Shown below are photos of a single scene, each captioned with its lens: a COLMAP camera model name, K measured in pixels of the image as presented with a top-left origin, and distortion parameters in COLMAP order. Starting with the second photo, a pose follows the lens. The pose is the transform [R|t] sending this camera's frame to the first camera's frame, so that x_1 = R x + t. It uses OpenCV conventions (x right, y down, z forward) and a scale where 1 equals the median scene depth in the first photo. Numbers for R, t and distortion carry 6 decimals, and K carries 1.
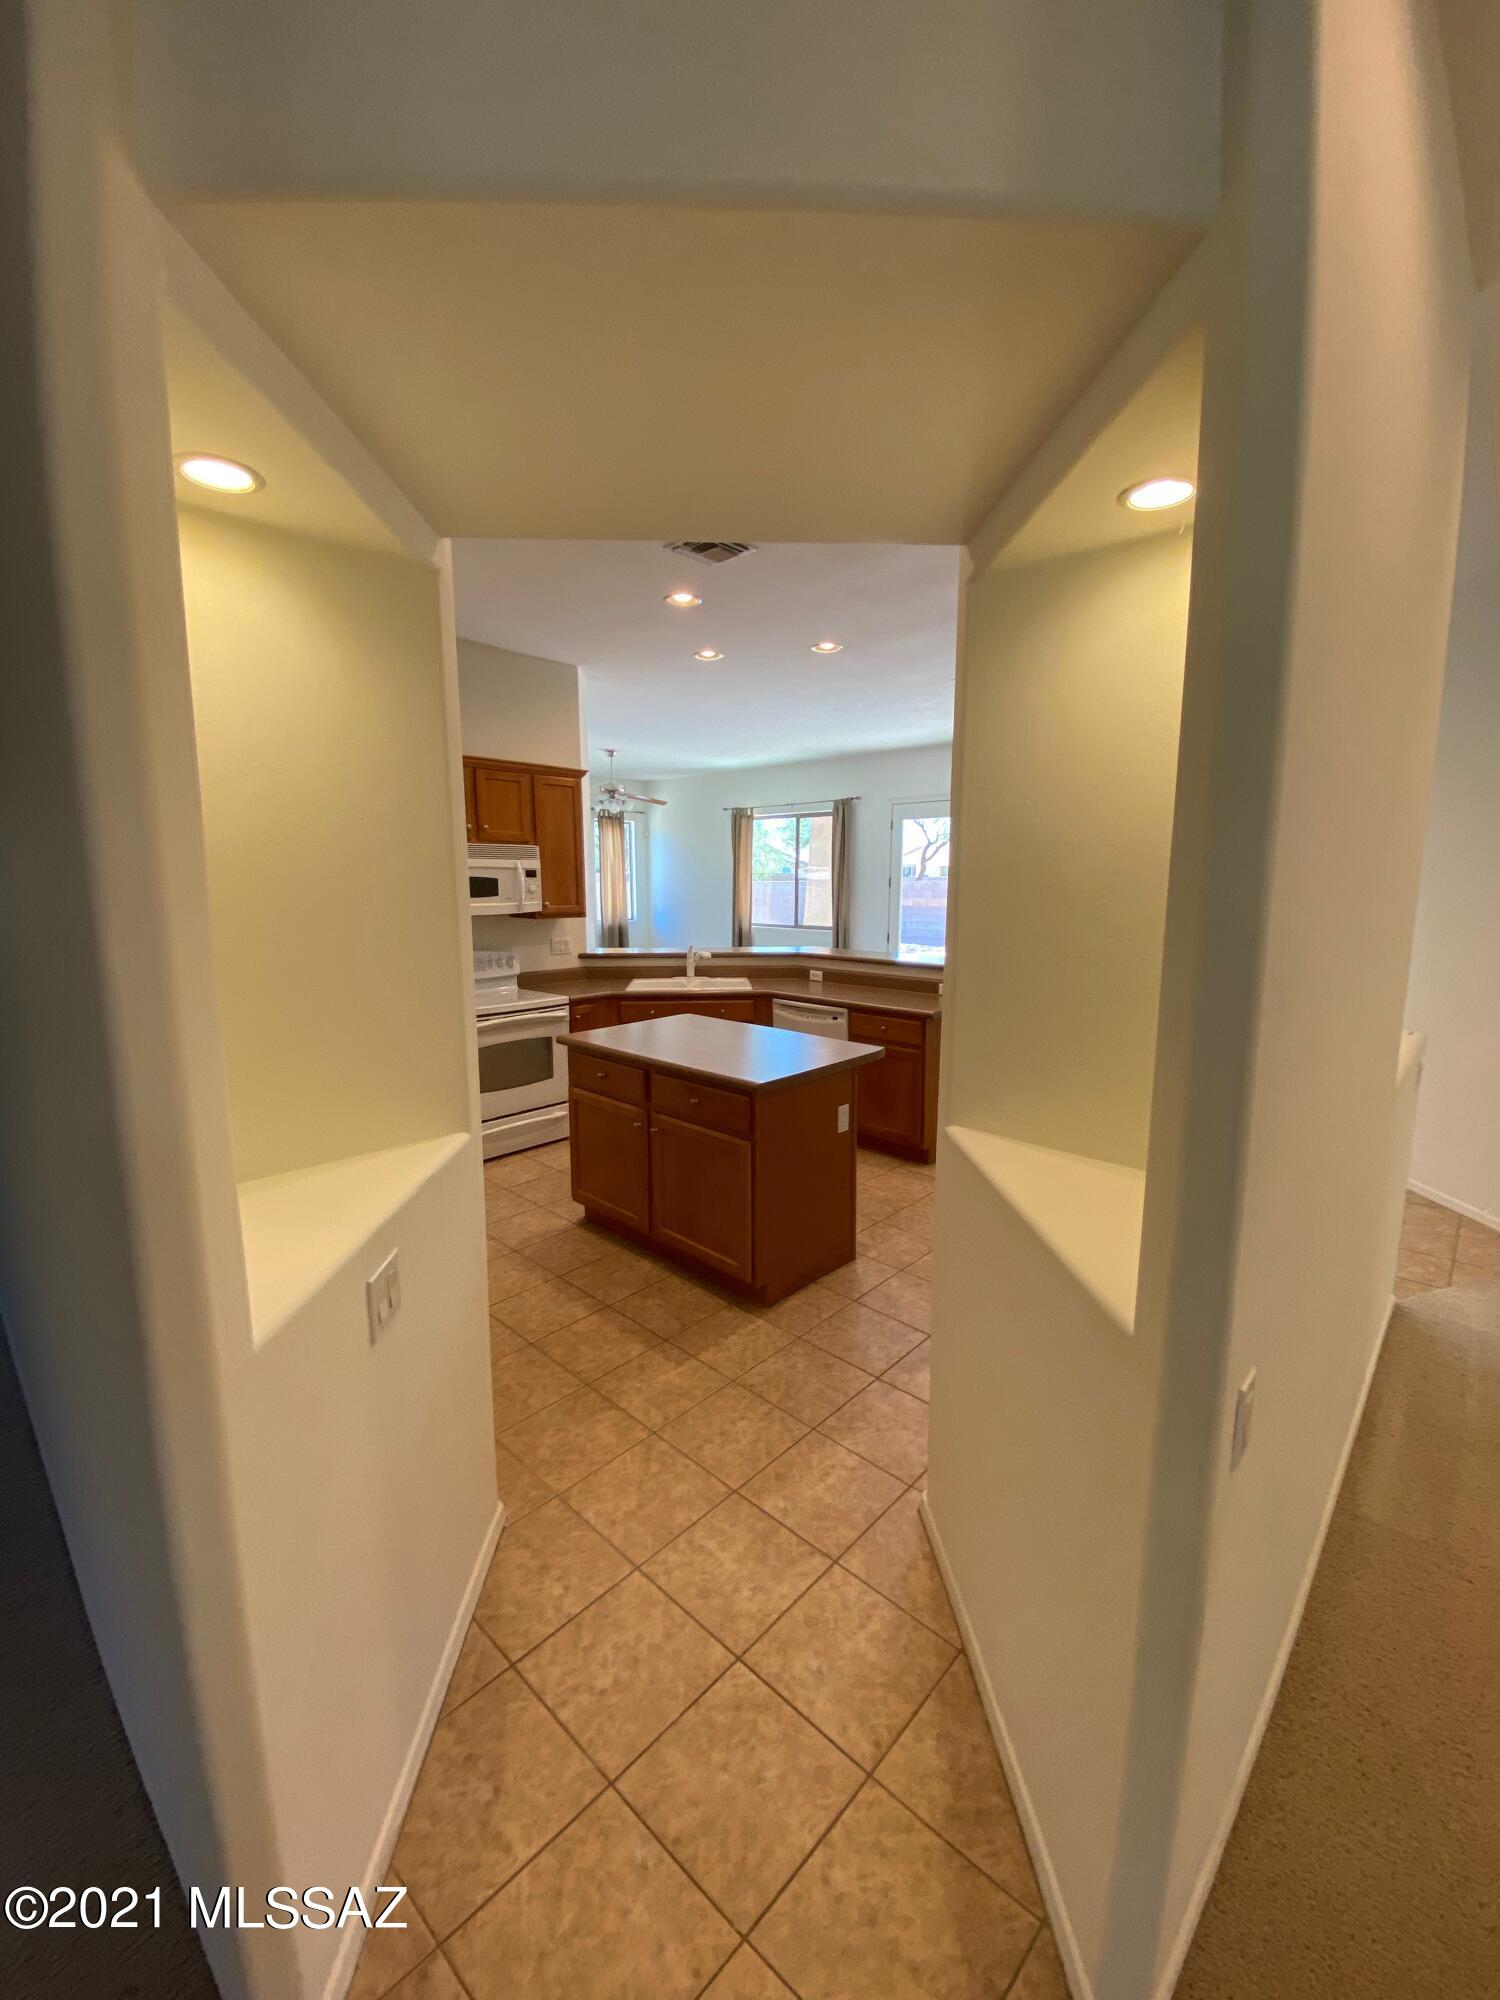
lens RADIAL K [[812.5, 0, 750.0], [0, 812.5, 1000.0], [0, 0, 1]] dist [0.023170, -0.022180]
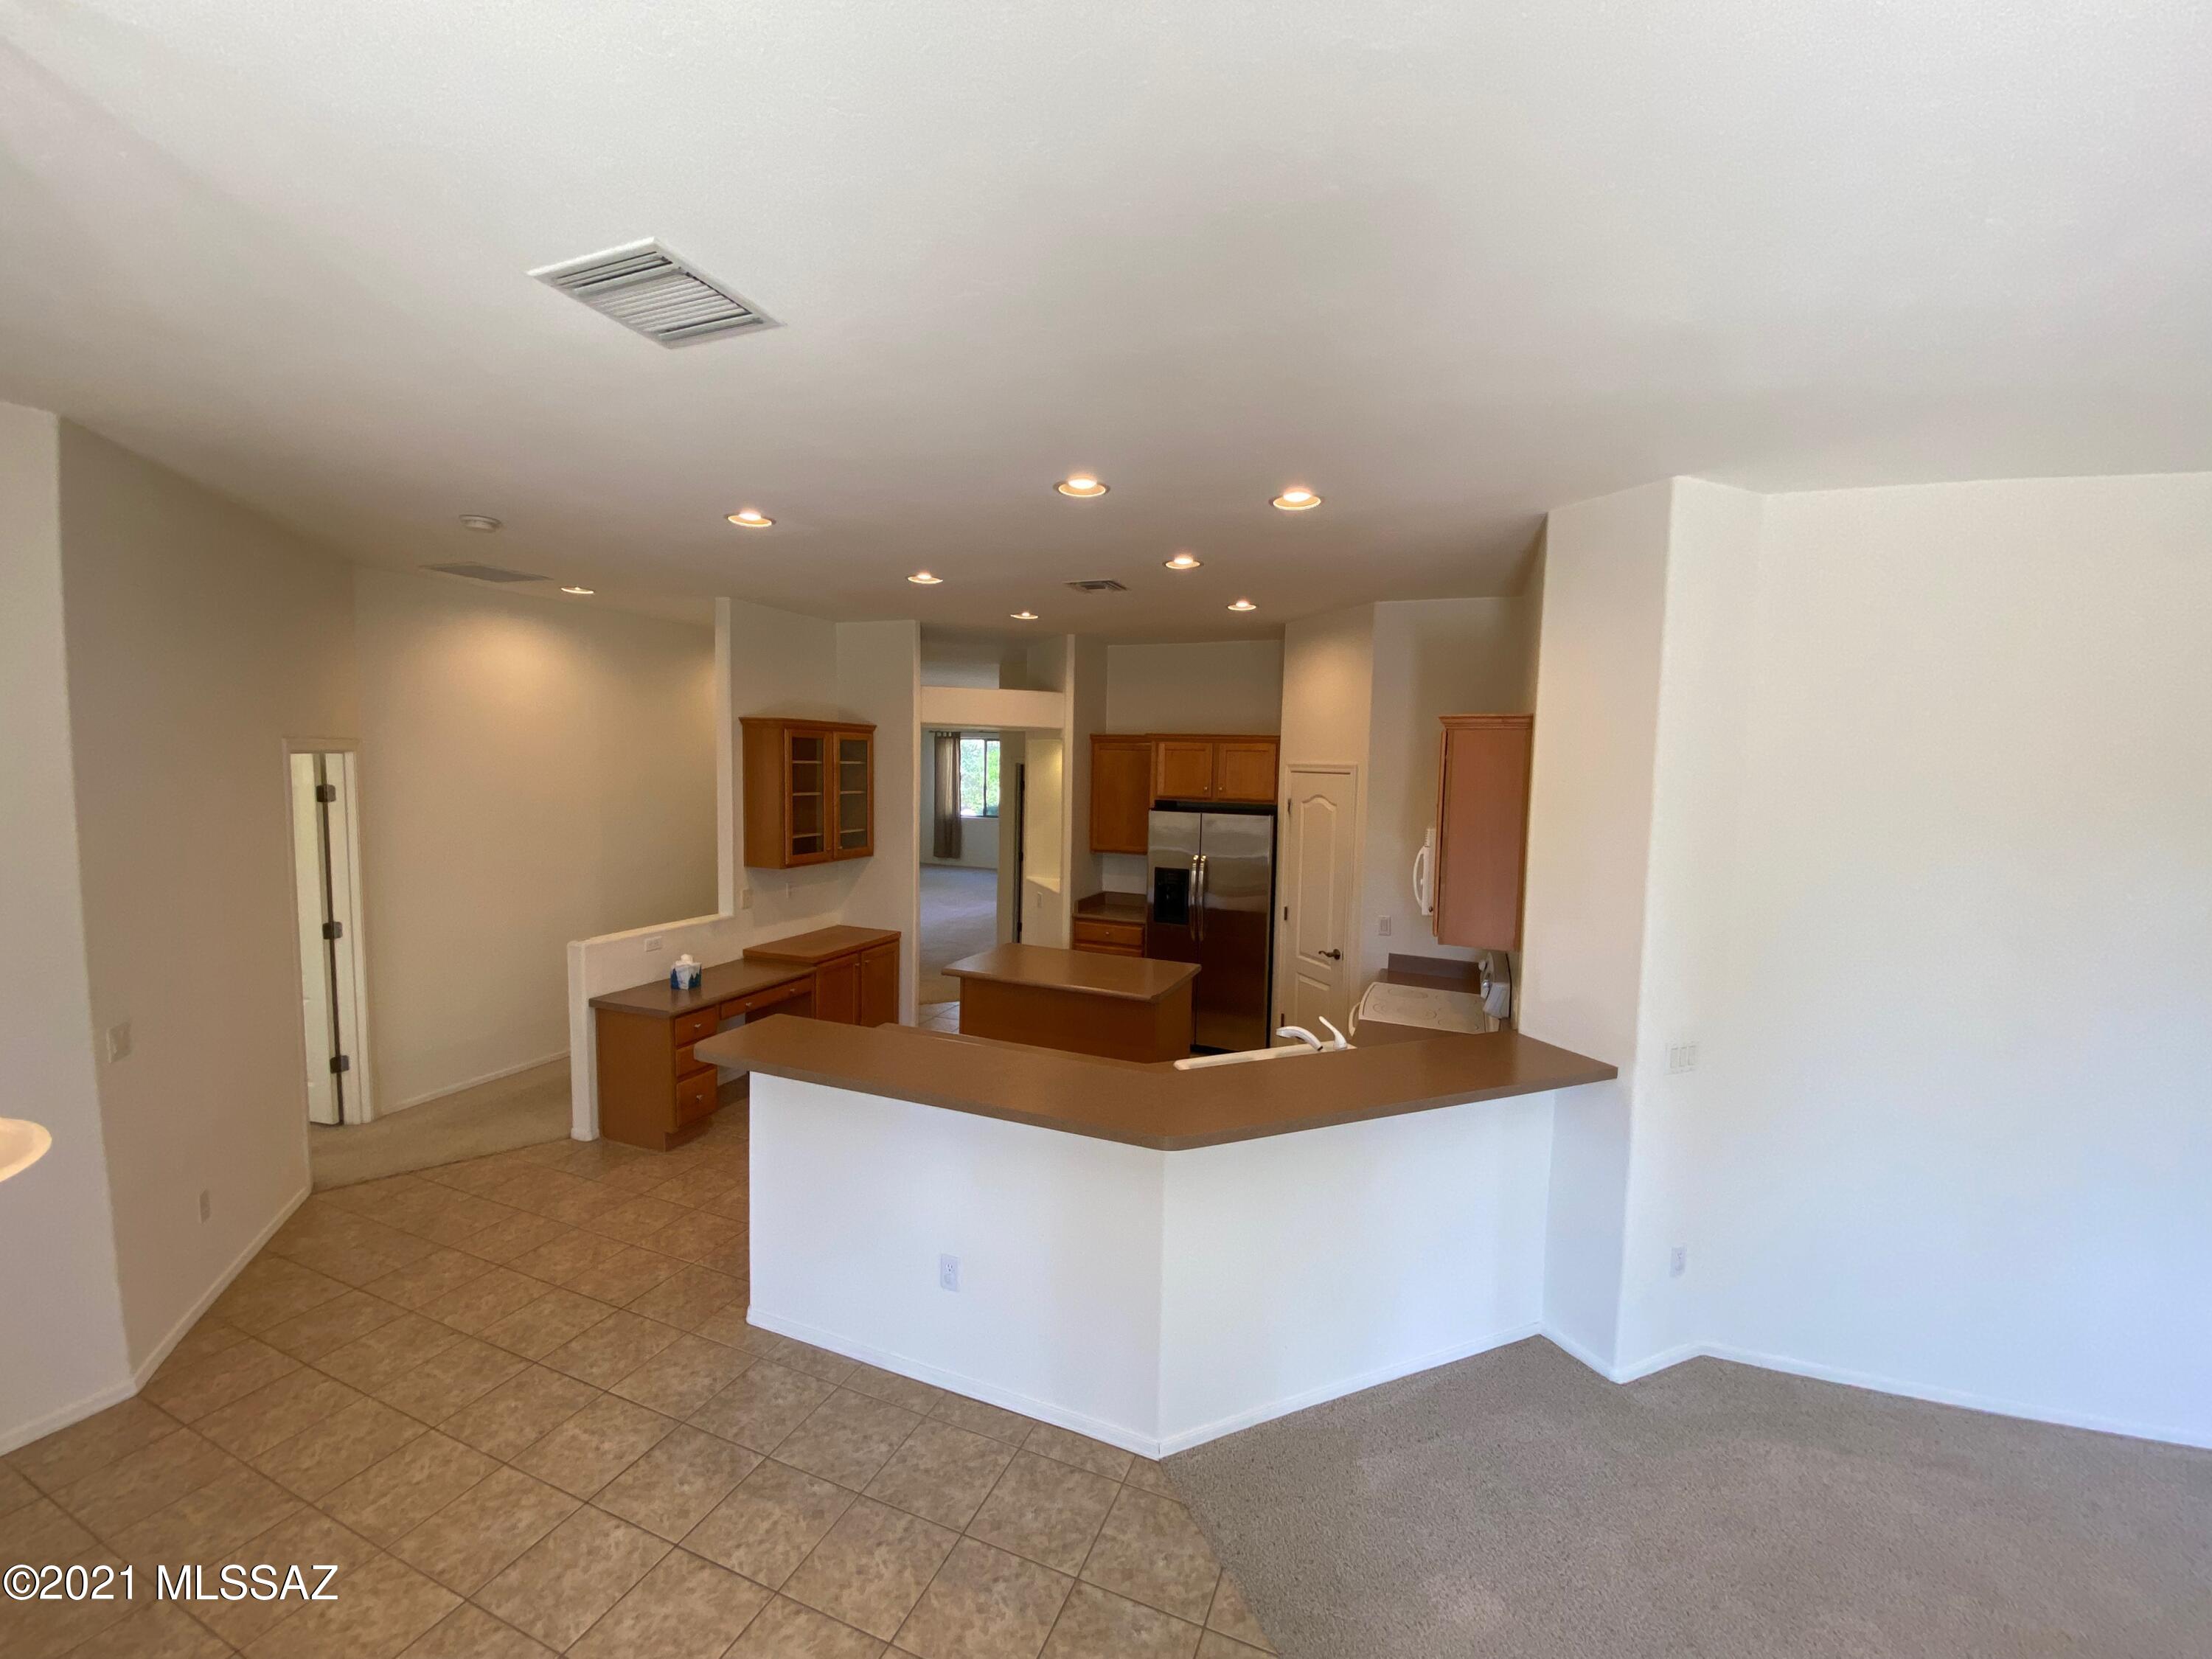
lens RADIAL K [[885.2, 0, 1100.6], [0, 885.2, 829.1], [0, 0, 1]] dist [0.036855, -0.030024]
pose [[-0.934908, 0.008729, -0.354783, 0.310307], [-0.074112, 0.972853, 0.219234, -0.354704], [0.347065, 0.231258, -0.908881, 1.683006]]
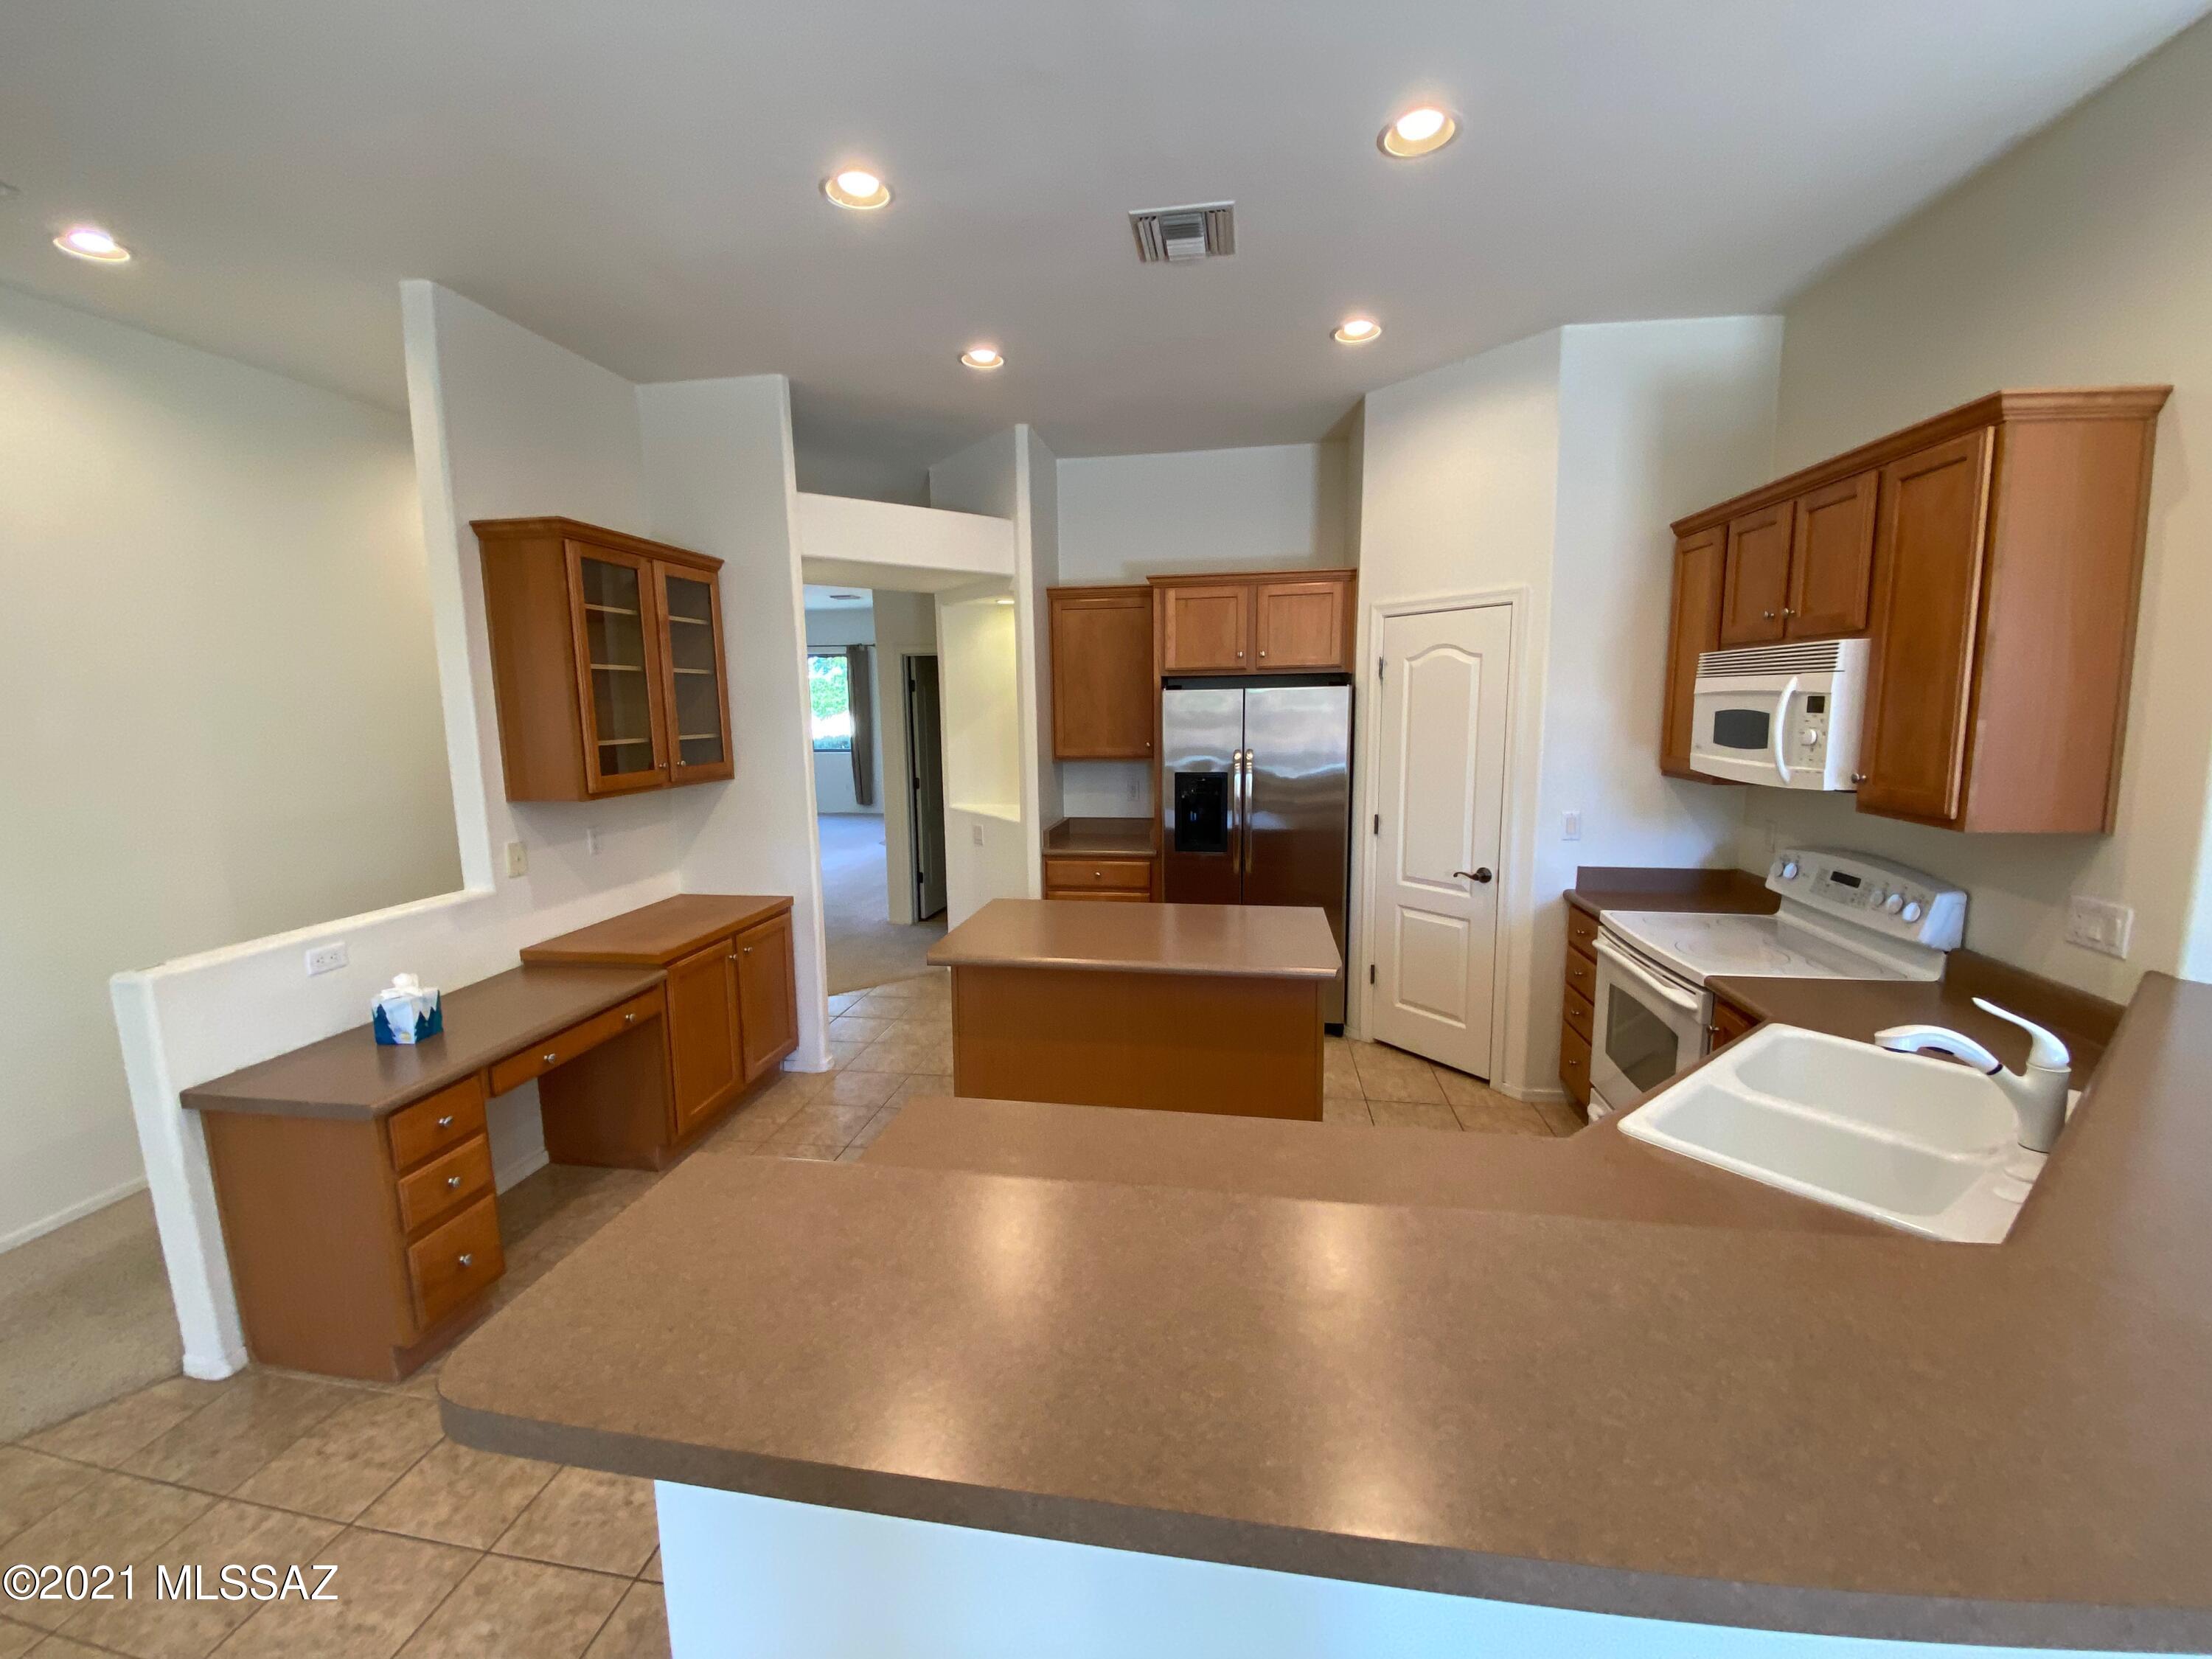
lens RADIAL K [[894.2, 0, 1093.3], [0, 894.2, 827.5], [0, 0, 1]] dist [0.026699, -0.022674]
pose [[-0.832023, 0.089965, -0.547397, 0.339962], [-0.069688, 0.961994, 0.264028, -0.197245], [0.550346, 0.257825, -0.794132, 1.218838]]
